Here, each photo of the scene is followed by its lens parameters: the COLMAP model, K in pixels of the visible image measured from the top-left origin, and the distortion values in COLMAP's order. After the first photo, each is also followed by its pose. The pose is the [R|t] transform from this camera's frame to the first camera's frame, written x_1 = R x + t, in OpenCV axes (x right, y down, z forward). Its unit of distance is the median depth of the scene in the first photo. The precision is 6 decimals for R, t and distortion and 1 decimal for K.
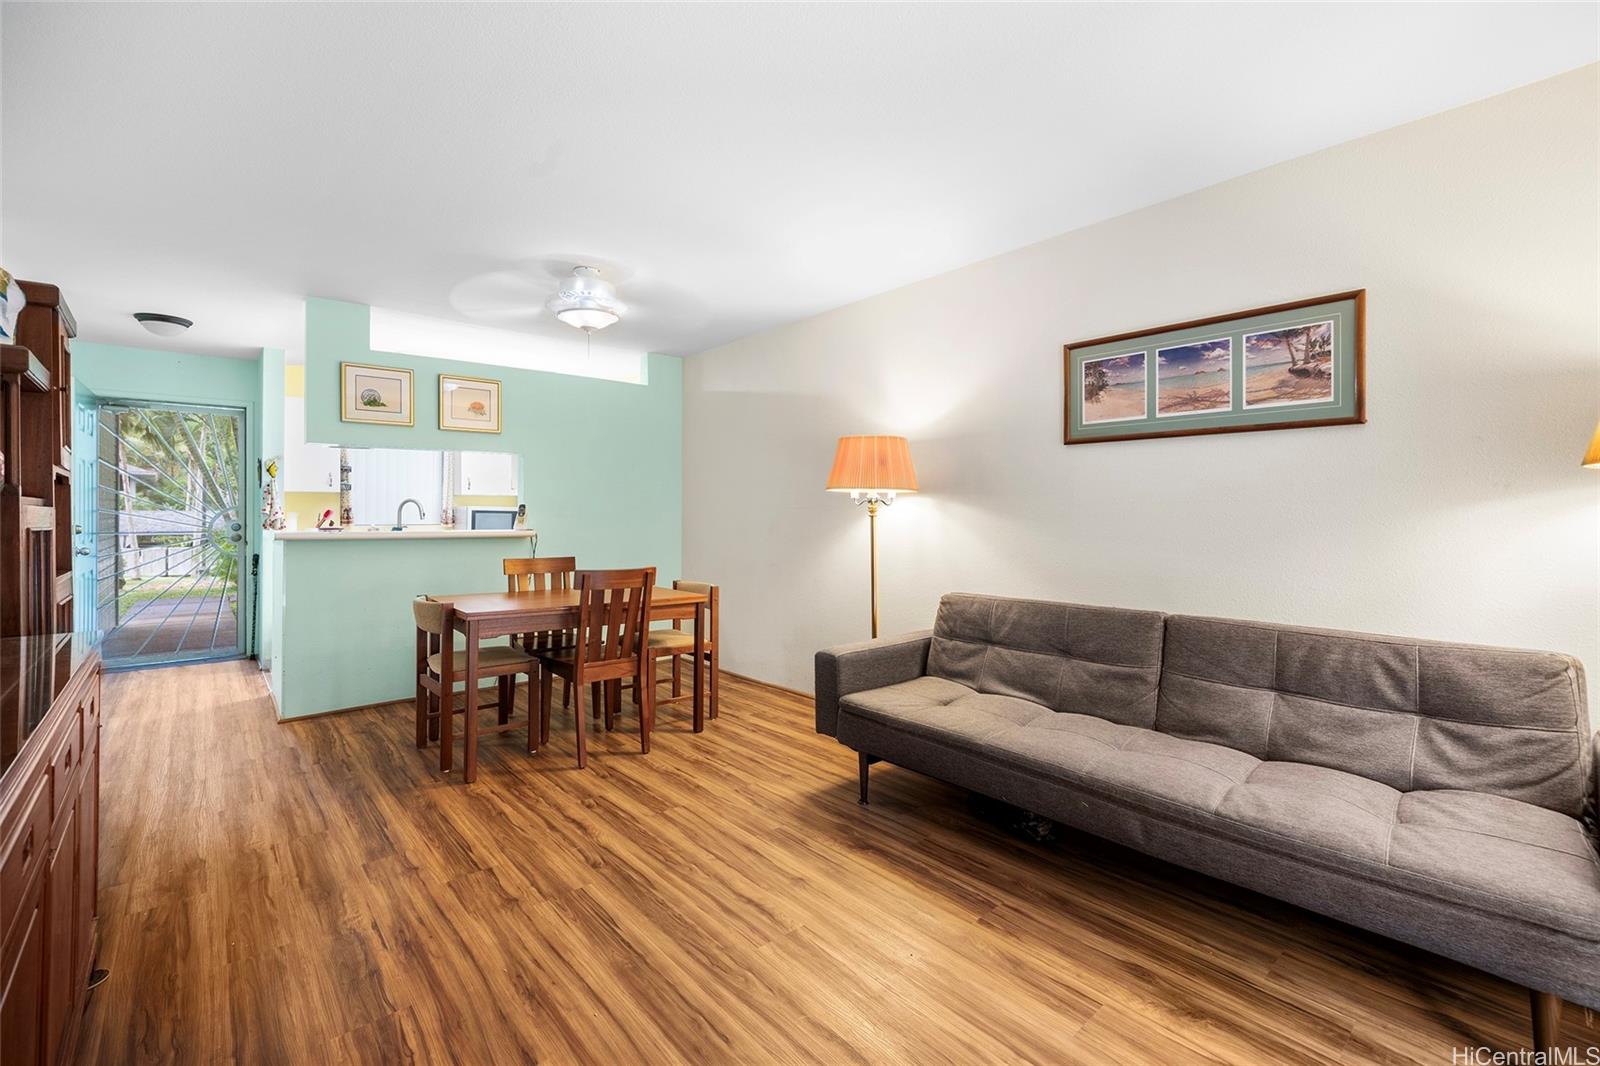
lens RADIAL K [[692.8, 0, 807.0], [0, 692.8, 507.6], [0, 0, 1]] dist [-0.000368, -0.000203]
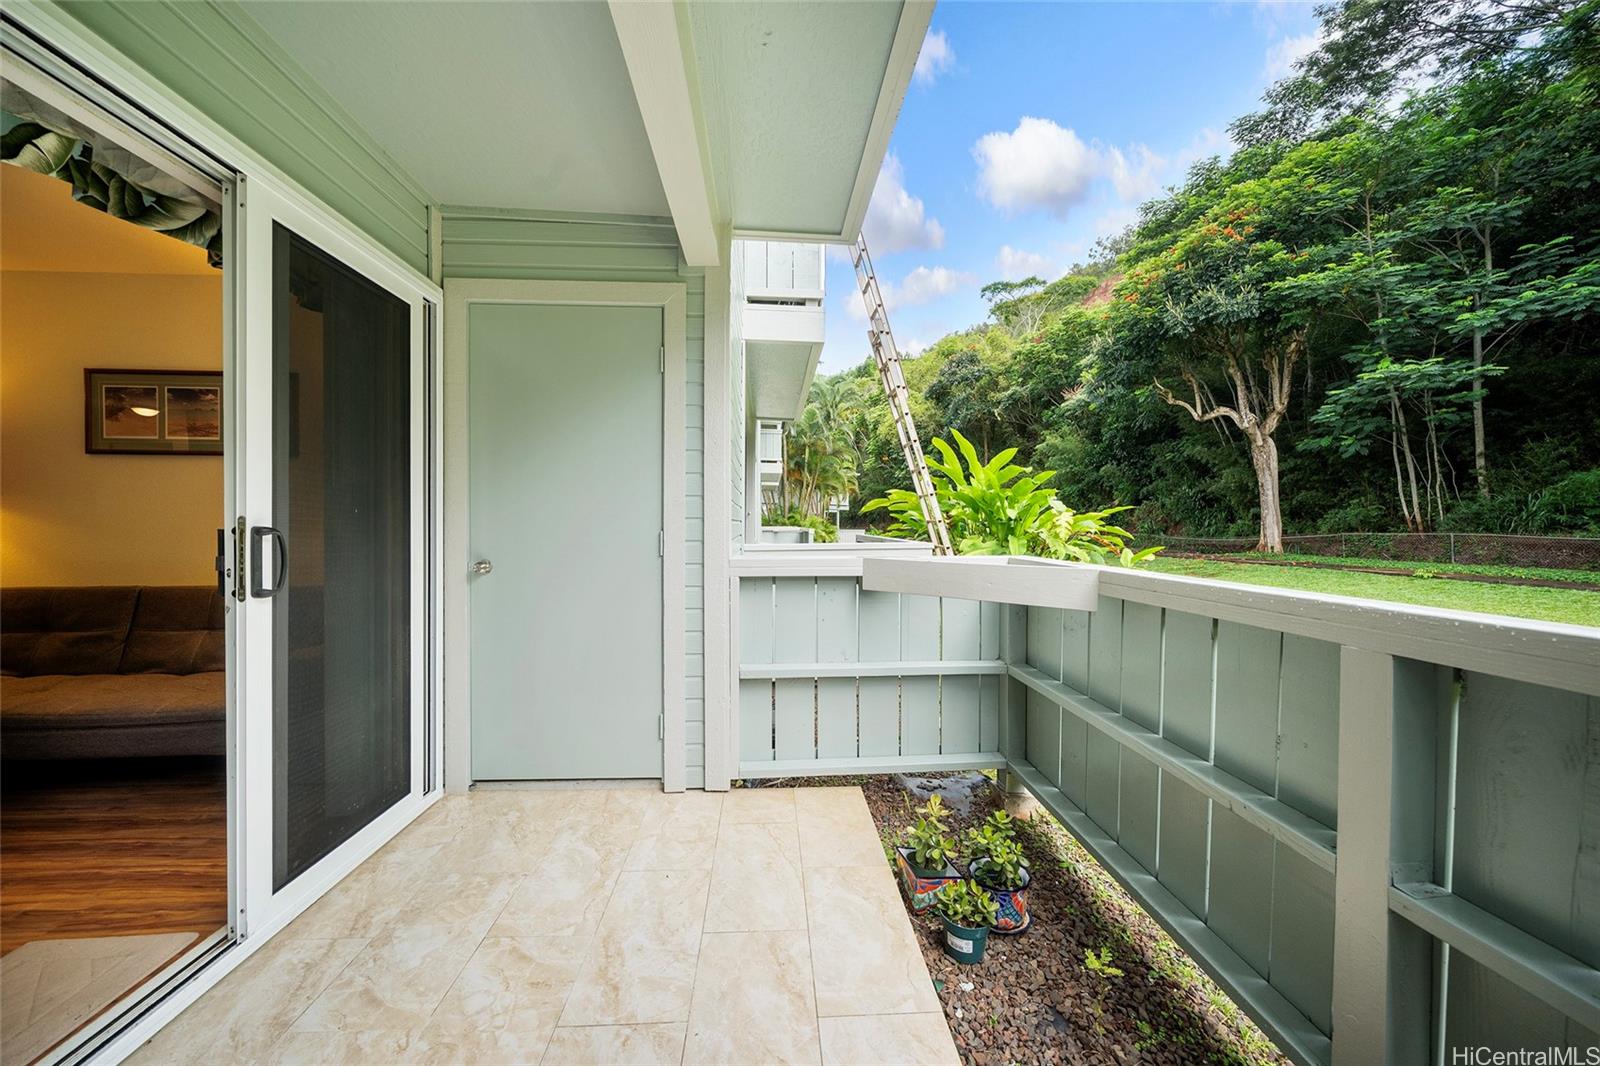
lens RADIAL K [[578.1, 0, 800.0], [0, 578.1, 533.0], [0, 0, 1]] dist [-0.000622, -0.000053]
pose [[0.615606, -0.005580, 0.788035, 0.371028], [-0.008039, 0.999878, 0.013360, 0.021803], [-0.788013, -0.014560, 0.615486, -0.595235]]
